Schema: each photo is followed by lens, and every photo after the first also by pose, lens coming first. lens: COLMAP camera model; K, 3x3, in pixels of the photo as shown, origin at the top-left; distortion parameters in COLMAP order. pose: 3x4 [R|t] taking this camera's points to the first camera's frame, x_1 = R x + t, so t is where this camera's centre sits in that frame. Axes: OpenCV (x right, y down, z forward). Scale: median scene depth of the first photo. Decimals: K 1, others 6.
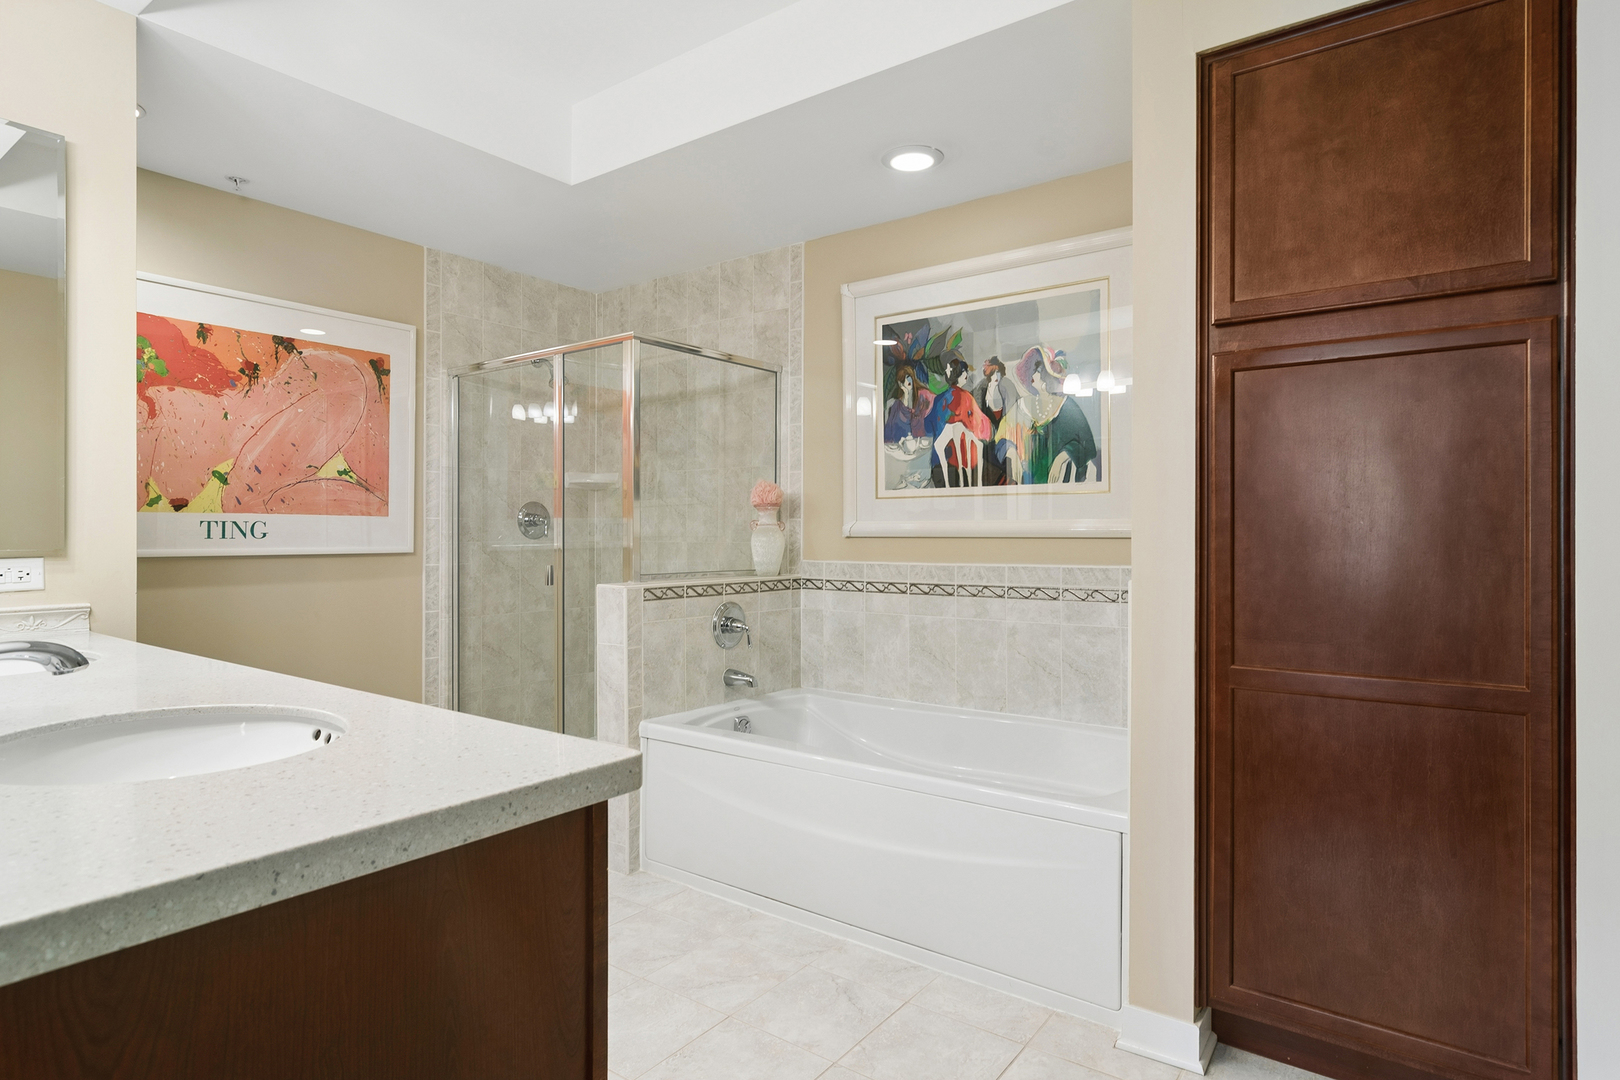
lens RADIAL K [[882.8, 0, 822.8], [0, 882.8, 460.1], [0, 0, 1]] dist [-0.002232, -0.000179]
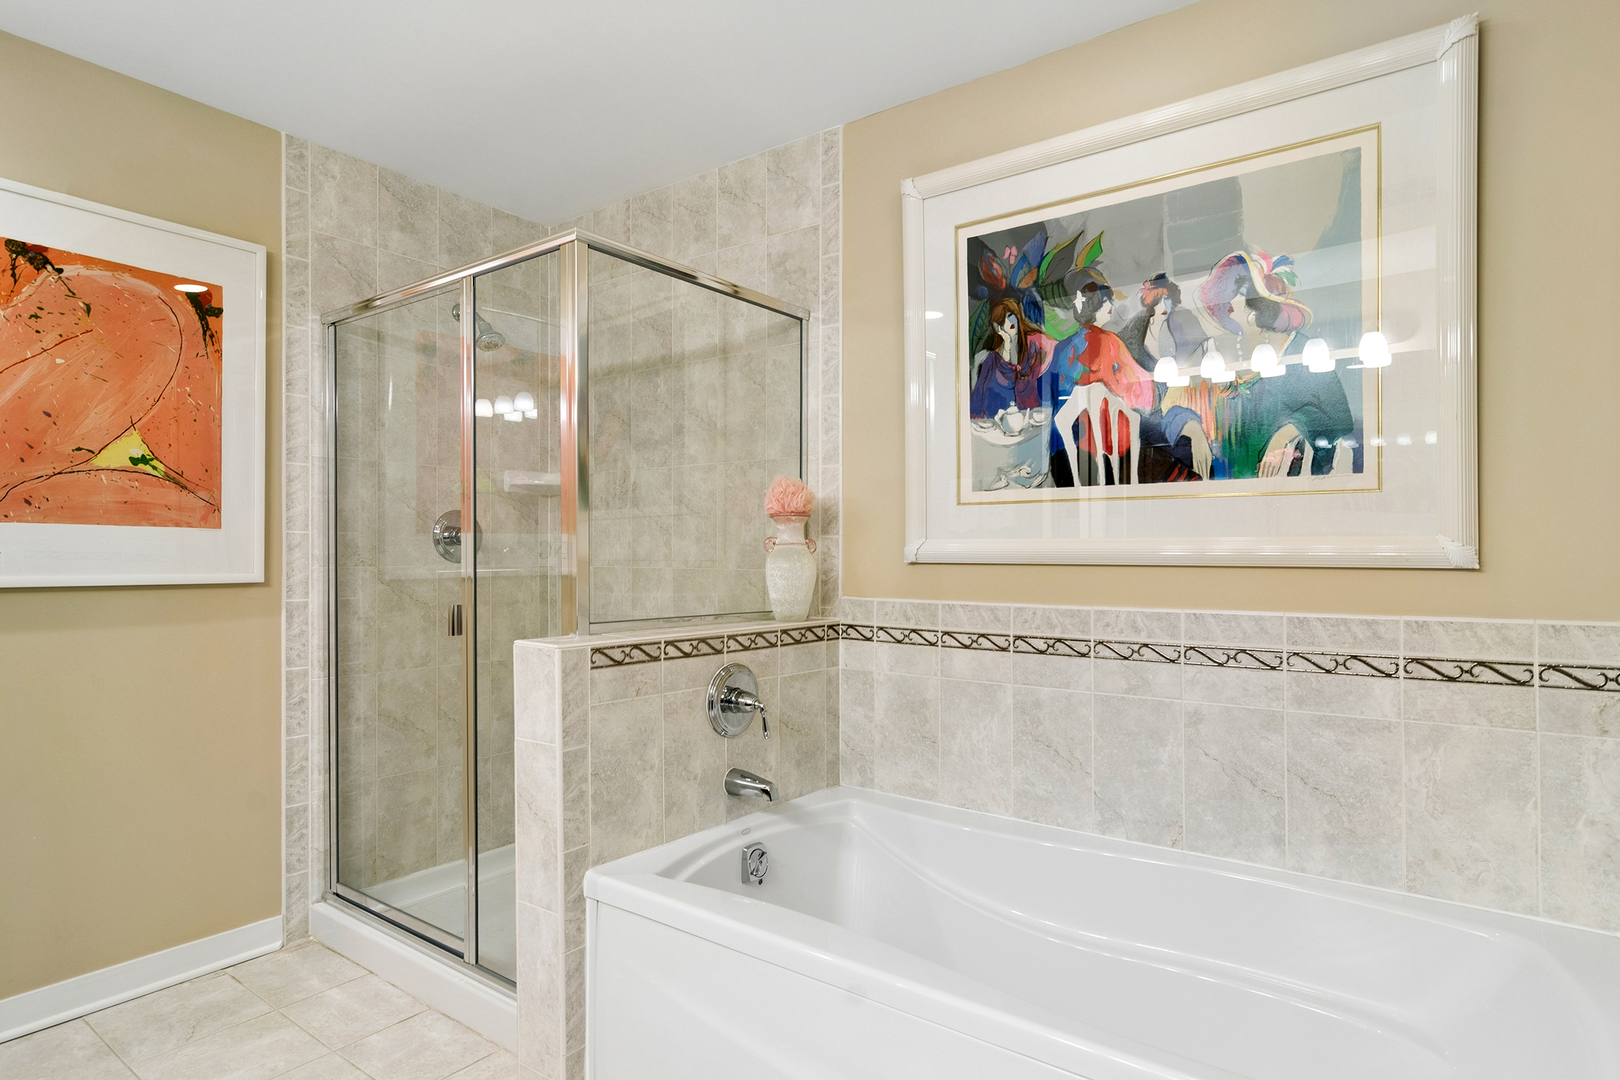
lens RADIAL K [[878.7, 0, 810.0], [0, 878.7, 540.0], [0, 0, 1]] dist [0.000787, 0.000351]
pose [[0.999885, 0.004790, -0.014359, -0.040232], [-0.003834, 0.997818, 0.065907, 0.028066], [0.014643, -0.065845, 0.997722, 0.357620]]
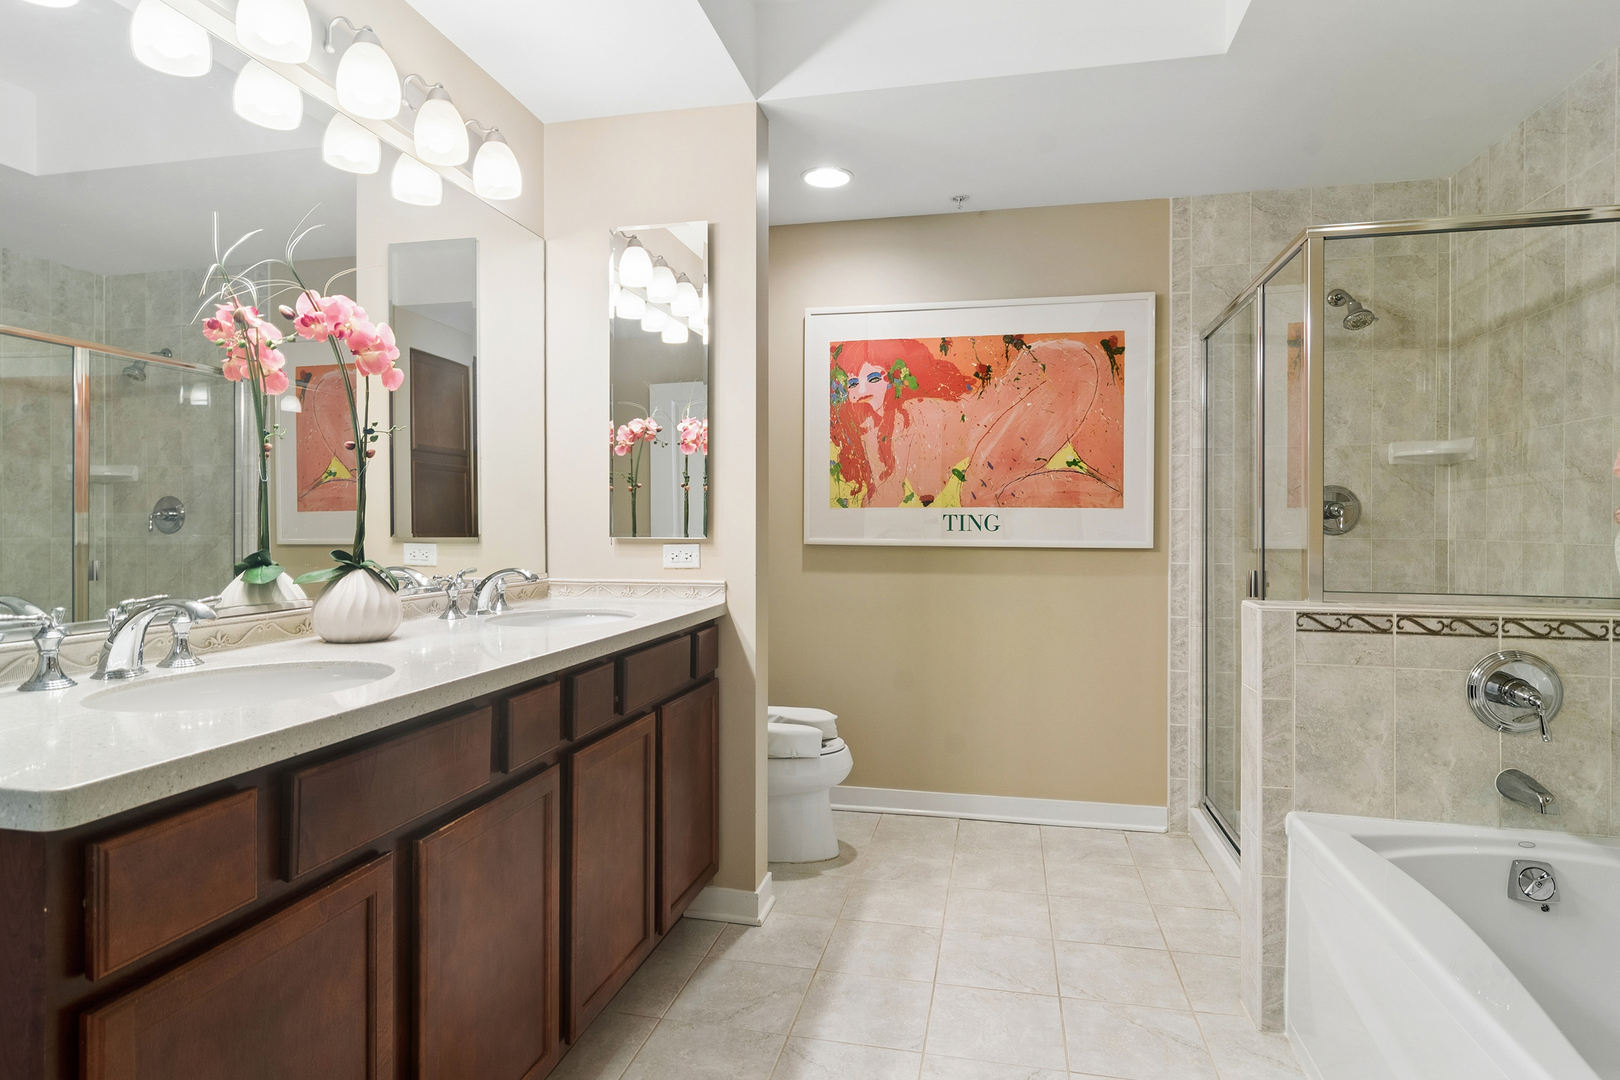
lens RADIAL K [[888.4, 0, 813.5], [0, 888.4, 486.0], [0, 0, 1]] dist [-0.000619, 0.001422]
pose [[0.399111, -0.036698, -0.916168, 0.229358], [0.072138, 0.997358, -0.008525, 0.026917], [0.914060, -0.062688, 0.400704, 0.354752]]
